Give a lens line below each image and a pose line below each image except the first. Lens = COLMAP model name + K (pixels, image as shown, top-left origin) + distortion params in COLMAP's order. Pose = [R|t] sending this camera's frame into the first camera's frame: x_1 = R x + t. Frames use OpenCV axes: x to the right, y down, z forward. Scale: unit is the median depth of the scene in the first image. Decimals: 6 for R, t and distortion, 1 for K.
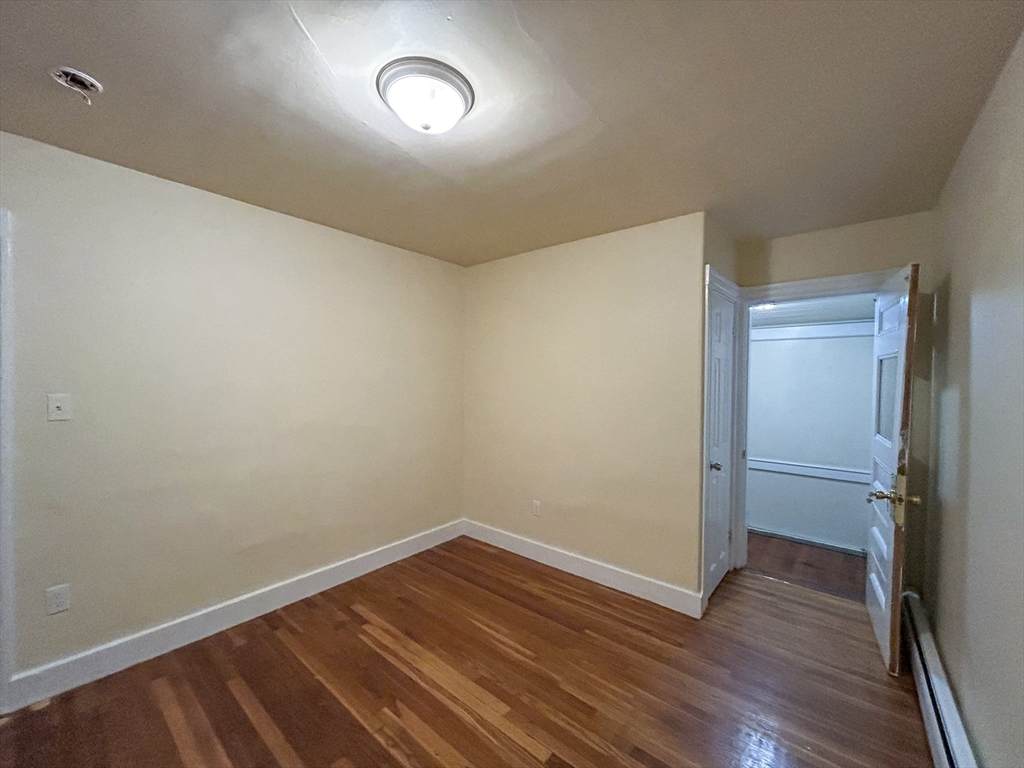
lens RADIAL K [[413.7, 0, 510.7], [0, 413.7, 383.6], [0, 0, 1]] dist [0.000401, 0.000670]
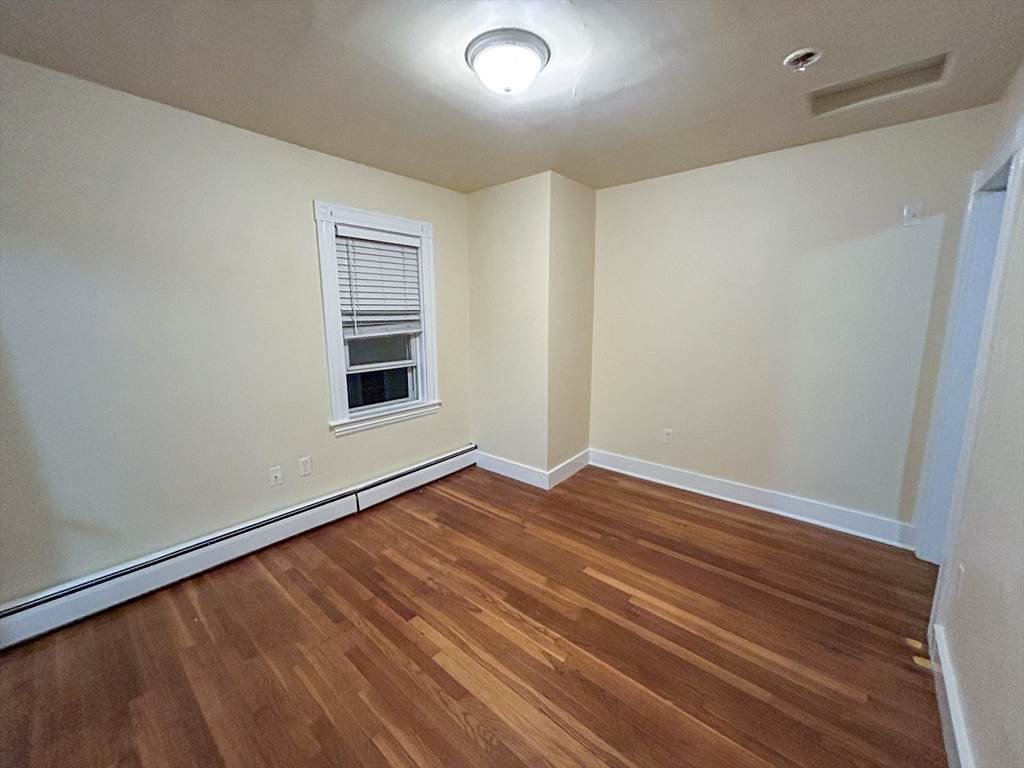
lens RADIAL K [[413.7, 0, 510.7], [0, 413.7, 383.6], [0, 0, 1]] dist [0.000401, 0.000670]
pose [[-0.999865, -0.010216, 0.012873, -0.148526], [-0.007711, 0.983366, 0.181470, -0.019301], [-0.014512, 0.181346, -0.983312, 1.437414]]
